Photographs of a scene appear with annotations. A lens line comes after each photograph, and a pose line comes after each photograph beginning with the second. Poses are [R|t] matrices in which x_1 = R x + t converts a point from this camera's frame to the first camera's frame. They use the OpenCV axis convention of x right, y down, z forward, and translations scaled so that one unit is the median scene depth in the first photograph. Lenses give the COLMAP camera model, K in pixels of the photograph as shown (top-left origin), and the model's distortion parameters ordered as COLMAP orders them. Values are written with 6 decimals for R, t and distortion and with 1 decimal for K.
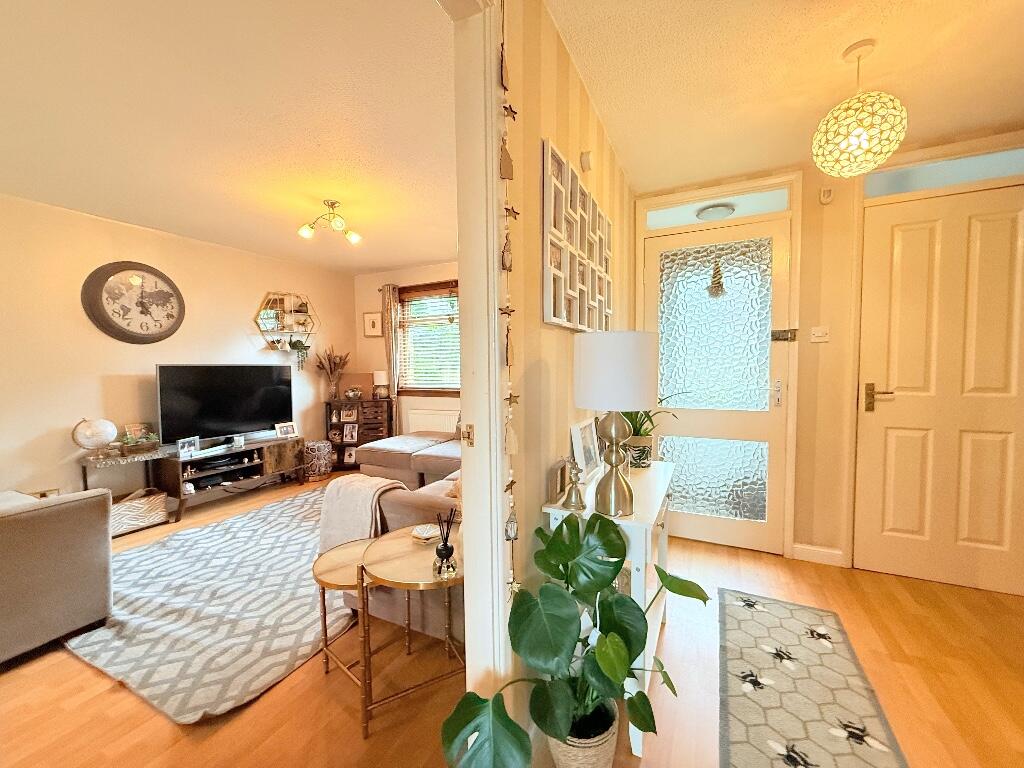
lens RADIAL K [[406.4, 0, 510.8], [0, 406.4, 383.9], [0, 0, 1]] dist [-0.004899, 0.001722]
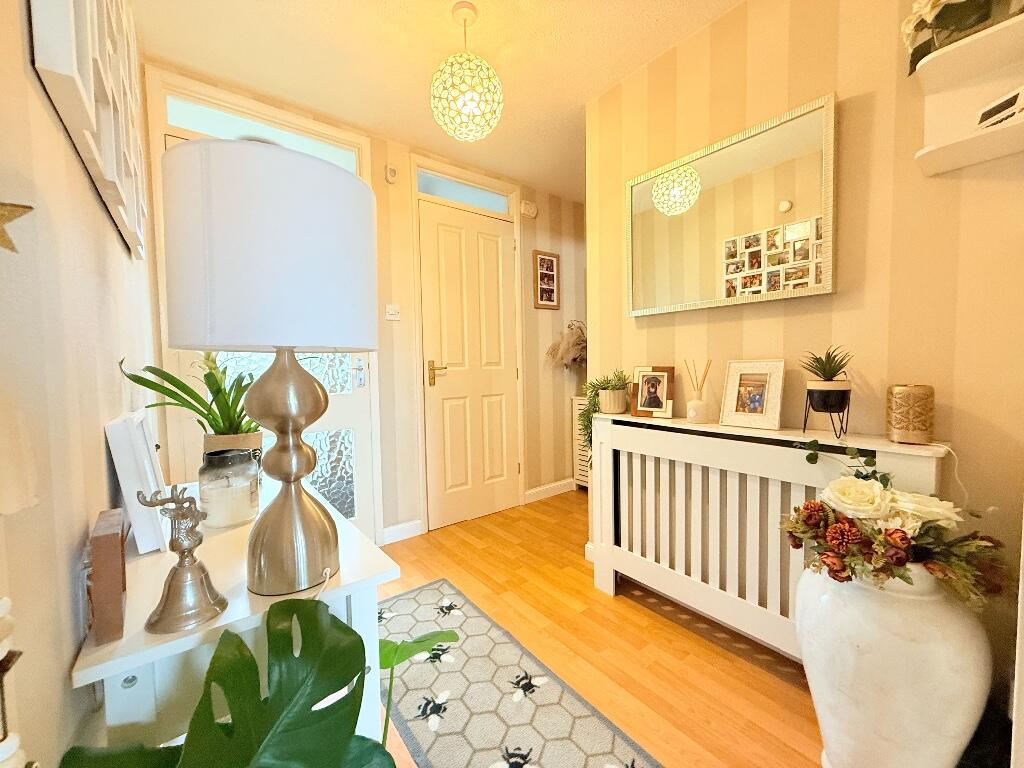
lens RADIAL K [[406.4, 0, 513.3], [0, 406.4, 384.0], [0, 0, 1]] dist [-0.004899, 0.001722]
pose [[0.425592, -0.038985, 0.904075, -0.044375], [0.055874, 0.998297, 0.016746, 0.099168], [-0.903189, 0.043387, 0.427045, 0.563905]]
